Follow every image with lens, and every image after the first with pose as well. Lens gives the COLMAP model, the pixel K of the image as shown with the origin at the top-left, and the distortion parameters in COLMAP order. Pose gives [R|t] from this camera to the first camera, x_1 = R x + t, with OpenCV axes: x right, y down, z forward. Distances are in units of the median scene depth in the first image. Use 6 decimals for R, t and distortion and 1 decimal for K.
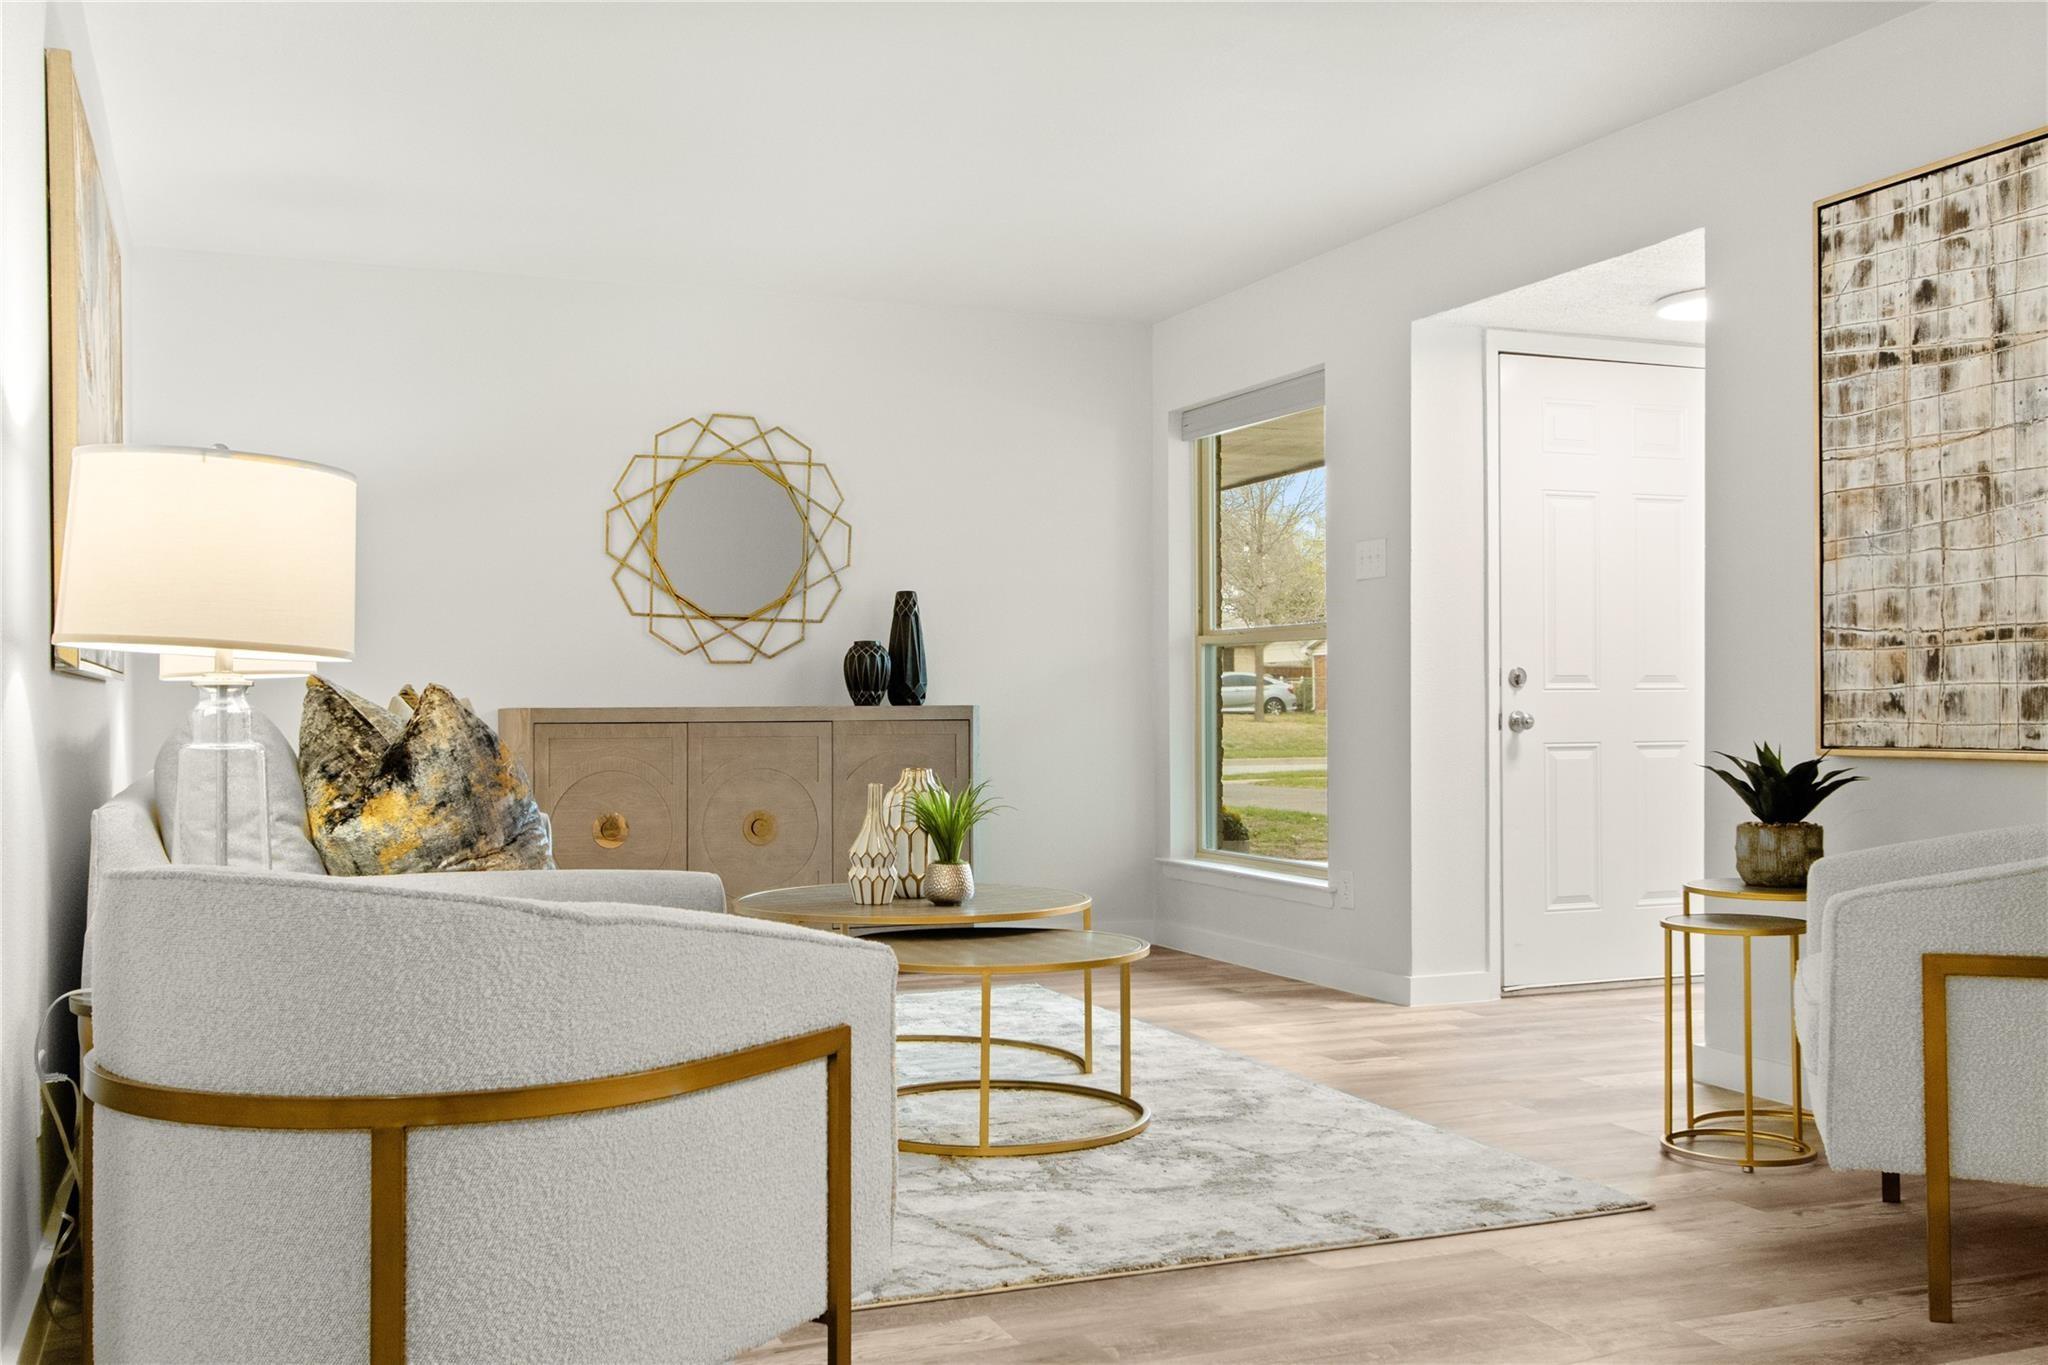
lens RADIAL K [[1944.1, 0, 1018.8], [0, 1944.1, 687.5], [0, 0, 1]] dist [0.029936, 0.000000]
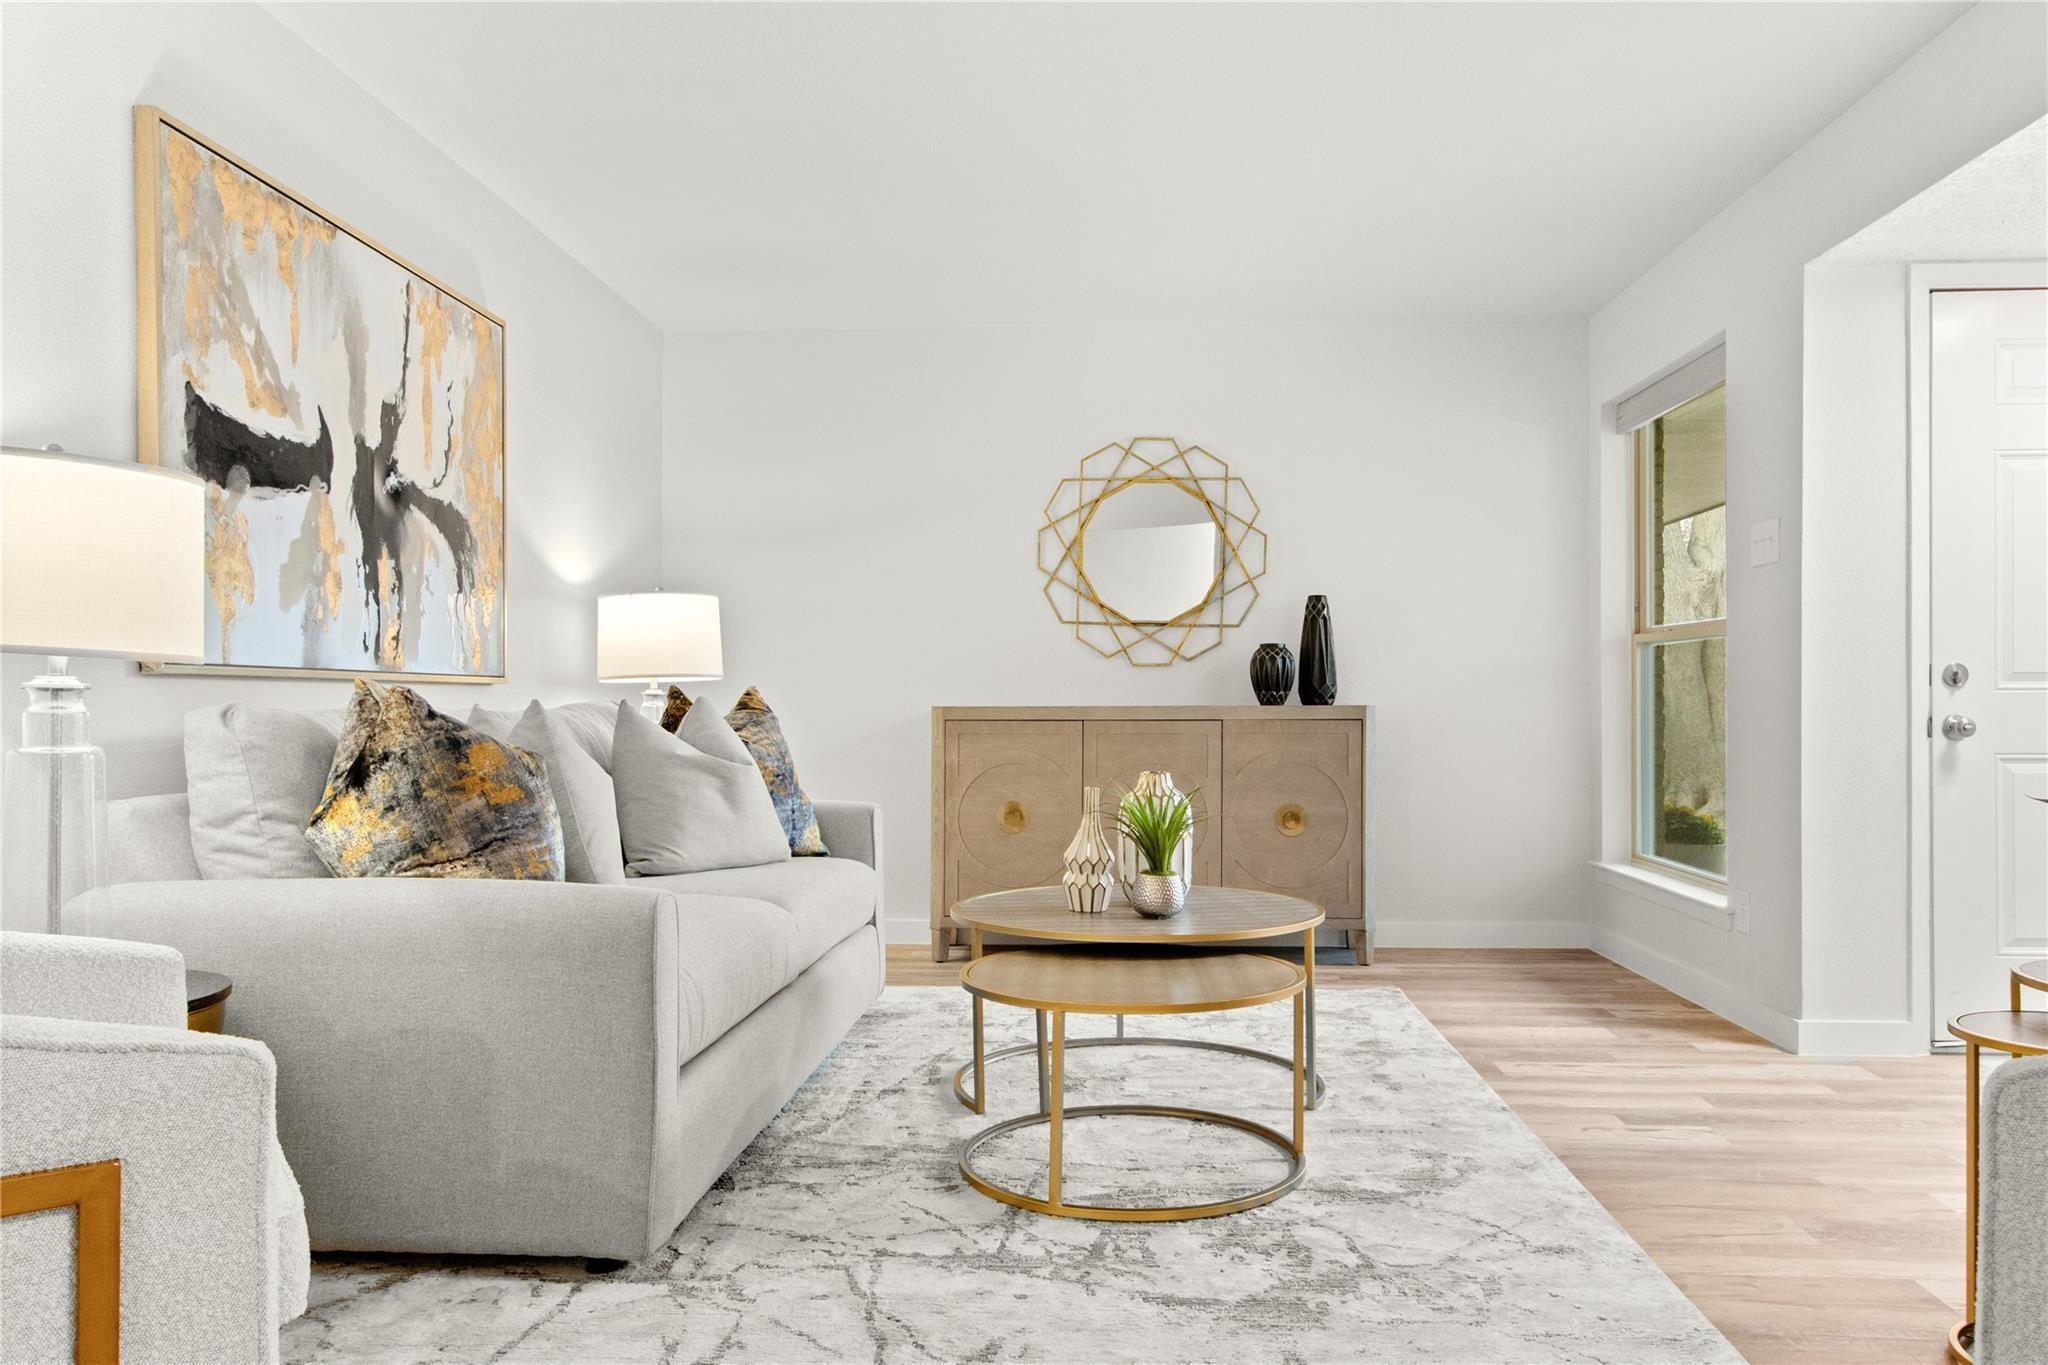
lens RADIAL K [[1499.8, 0, 1043.1], [0, 1499.8, 695.2], [0, 0, 1]] dist [-0.002263, 0.021457]
pose [[0.905951, 0.000794, -0.423381, 0.155269], [0.001353, 0.999988, 0.004771, -0.000194], [0.423380, -0.004895, 0.905939, 0.218849]]
